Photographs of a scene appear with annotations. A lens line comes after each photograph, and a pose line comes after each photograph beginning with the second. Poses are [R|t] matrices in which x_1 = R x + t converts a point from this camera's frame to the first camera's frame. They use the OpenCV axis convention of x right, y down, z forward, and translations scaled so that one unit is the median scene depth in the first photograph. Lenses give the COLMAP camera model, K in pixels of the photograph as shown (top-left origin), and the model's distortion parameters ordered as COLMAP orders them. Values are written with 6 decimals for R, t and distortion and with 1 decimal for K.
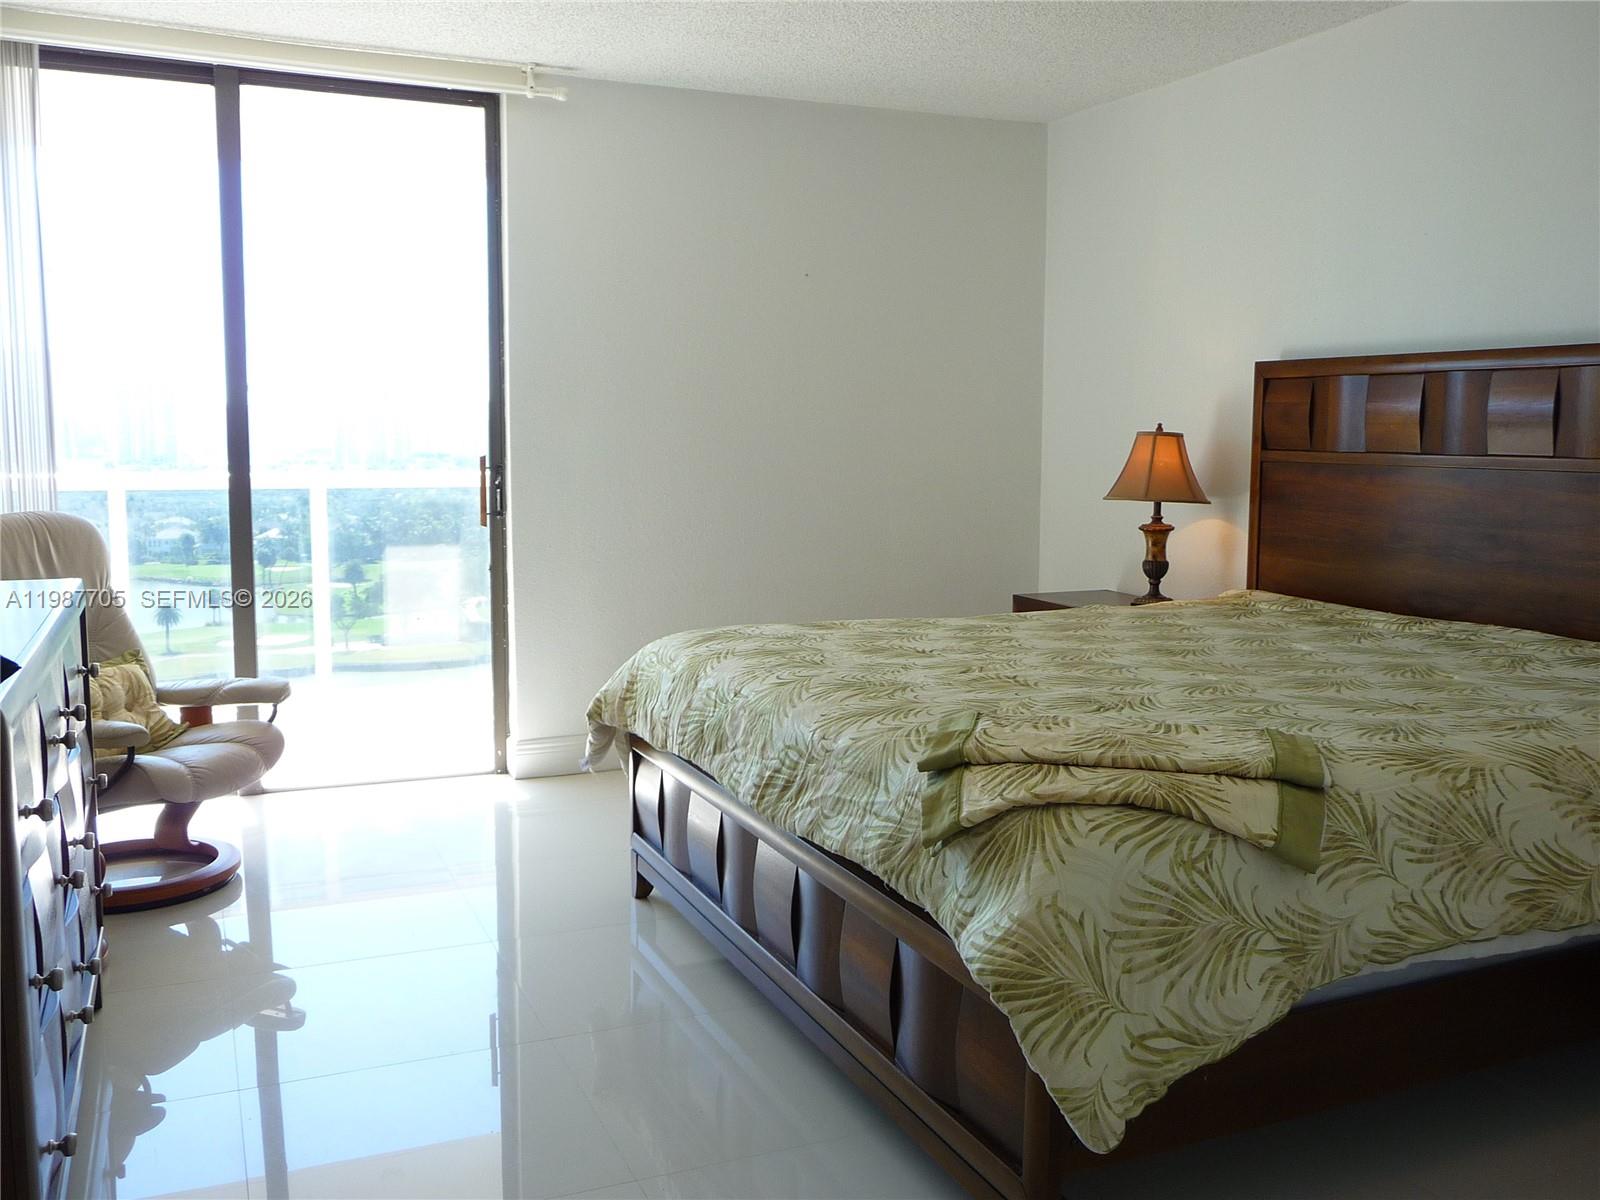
lens RADIAL K [[1431.6, 0, 804.1], [0, 1431.6, 564.2], [0, 0, 1]] dist [-0.042694, 0.060713]
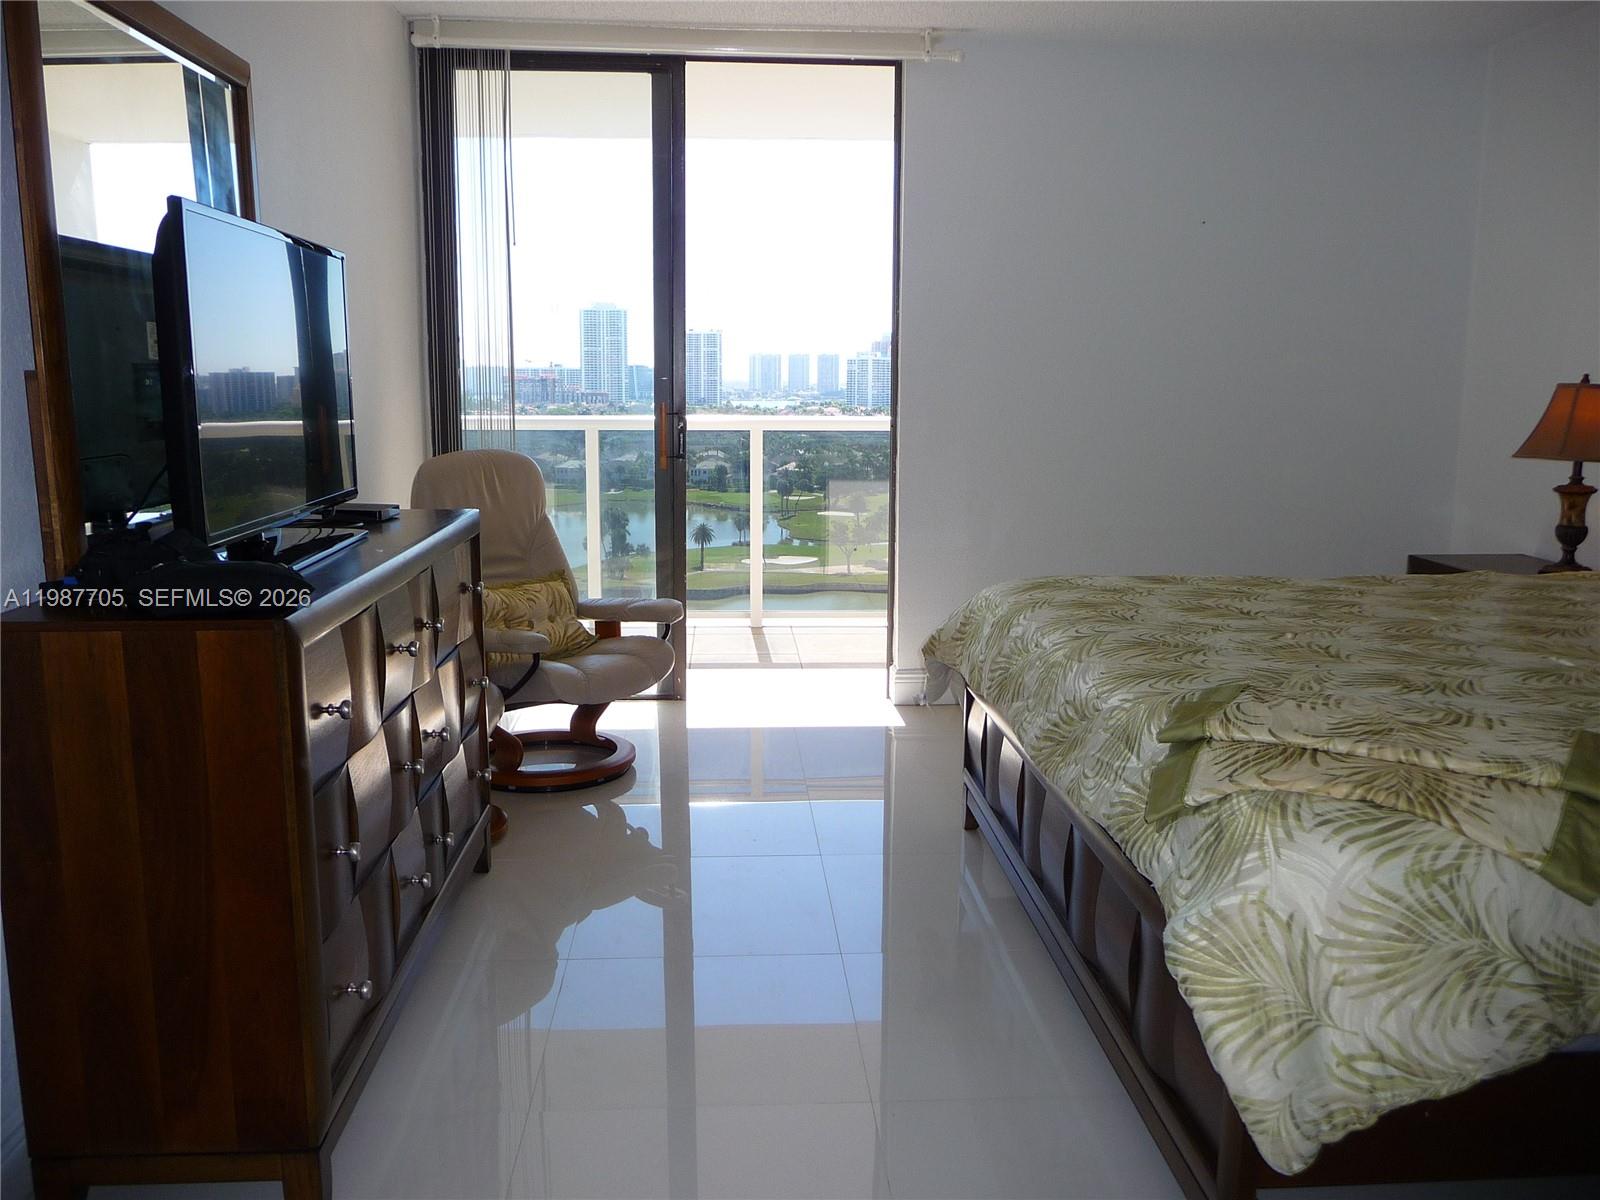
lens RADIAL K [[1327.4, 0, 806.4], [0, 1327.4, 567.4], [0, 0, 1]] dist [-0.042241, 0.052773]
pose [[0.937880, 0.048901, -0.343497, 0.113745], [-0.031593, 0.997942, 0.055808, -0.010584], [0.345519, -0.041488, 0.937494, 0.062398]]
